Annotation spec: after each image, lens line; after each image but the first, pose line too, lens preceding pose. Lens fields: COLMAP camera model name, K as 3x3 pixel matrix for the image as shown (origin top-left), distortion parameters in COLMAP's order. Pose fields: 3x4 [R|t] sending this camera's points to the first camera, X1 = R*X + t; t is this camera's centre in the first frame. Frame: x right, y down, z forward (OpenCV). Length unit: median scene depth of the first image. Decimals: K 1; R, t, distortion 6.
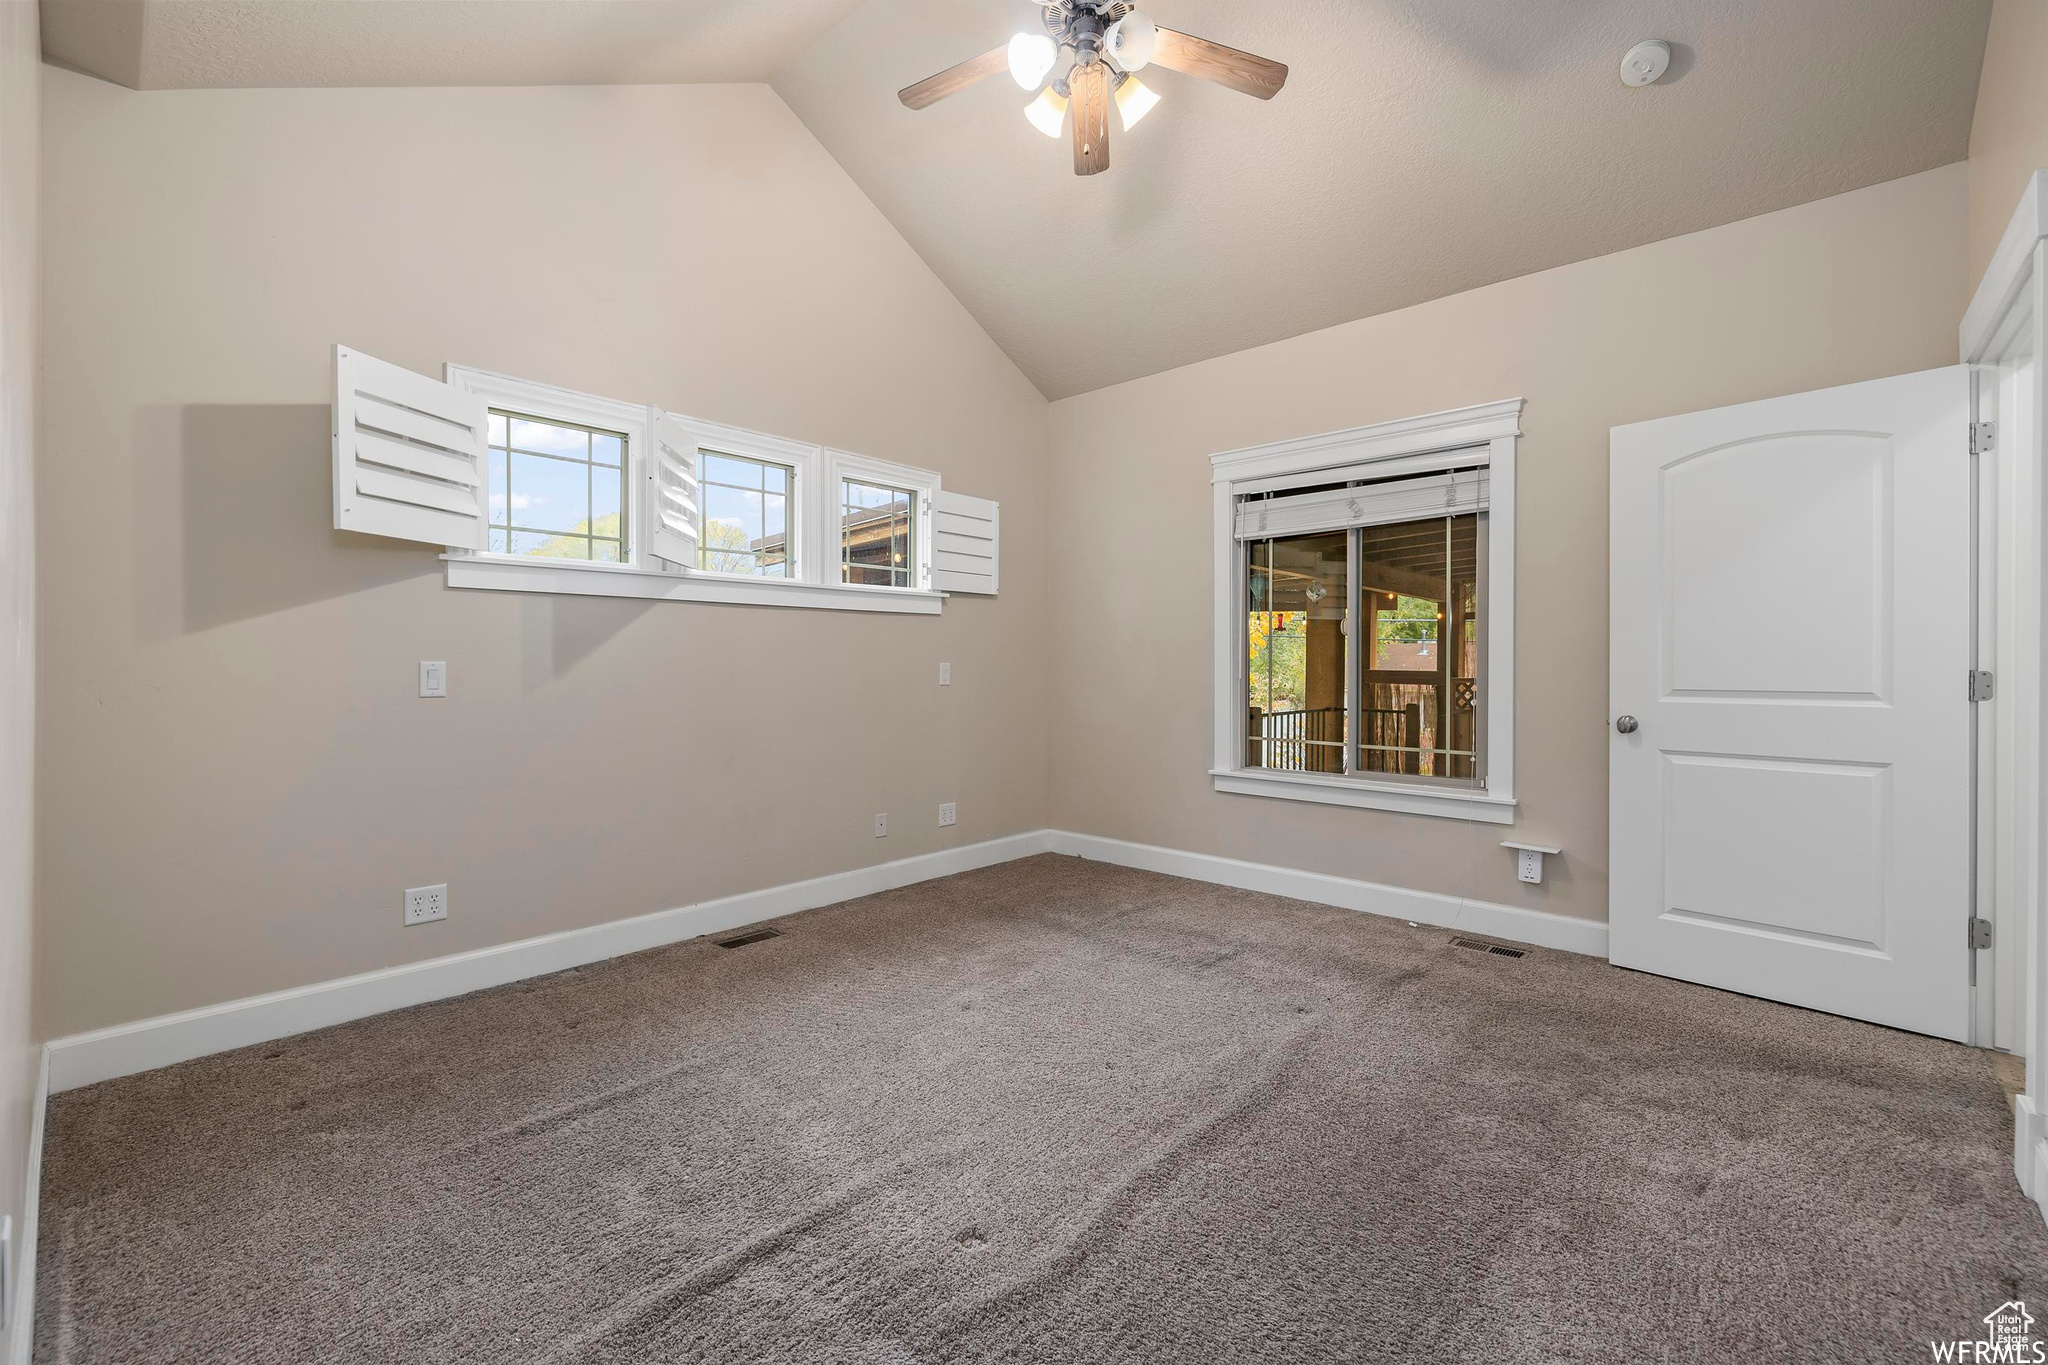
lens RADIAL K [[865.7, 0, 1017.4], [0, 865.7, 667.0], [0, 0, 1]] dist [0.000502, 0.000030]
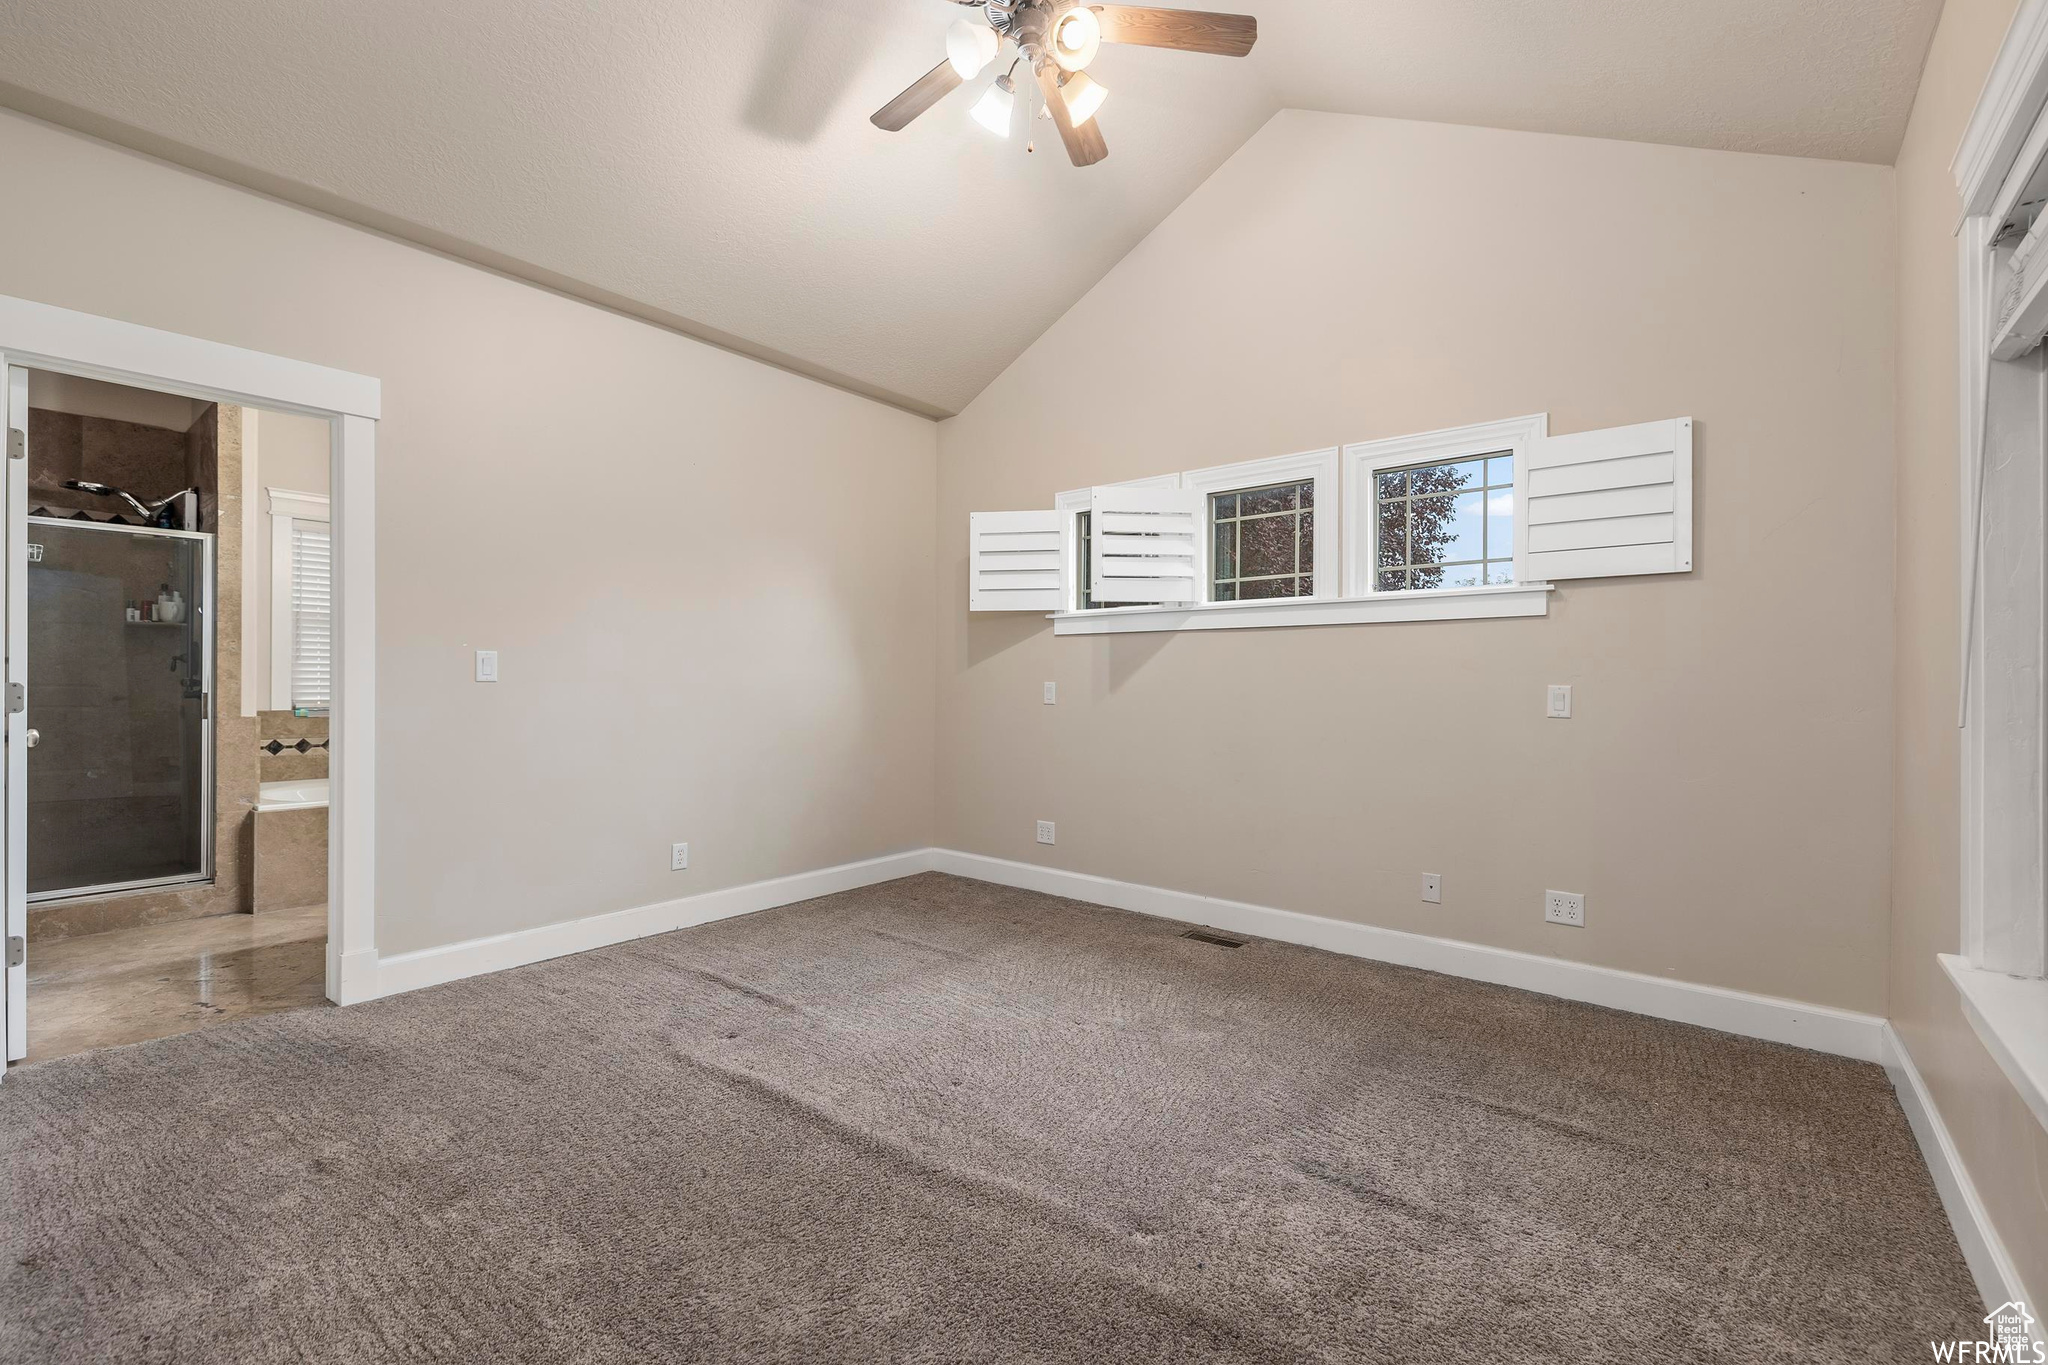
lens RADIAL K [[865.7, 0, 1018.0], [0, 865.7, 687.4], [0, 0, 1]] dist [0.000502, 0.000030]
pose [[0.048231, -0.004898, -0.998824, 0.747653], [-0.015610, 0.999862, -0.005657, 0.010321], [0.998714, 0.015865, 0.048148, 0.693696]]
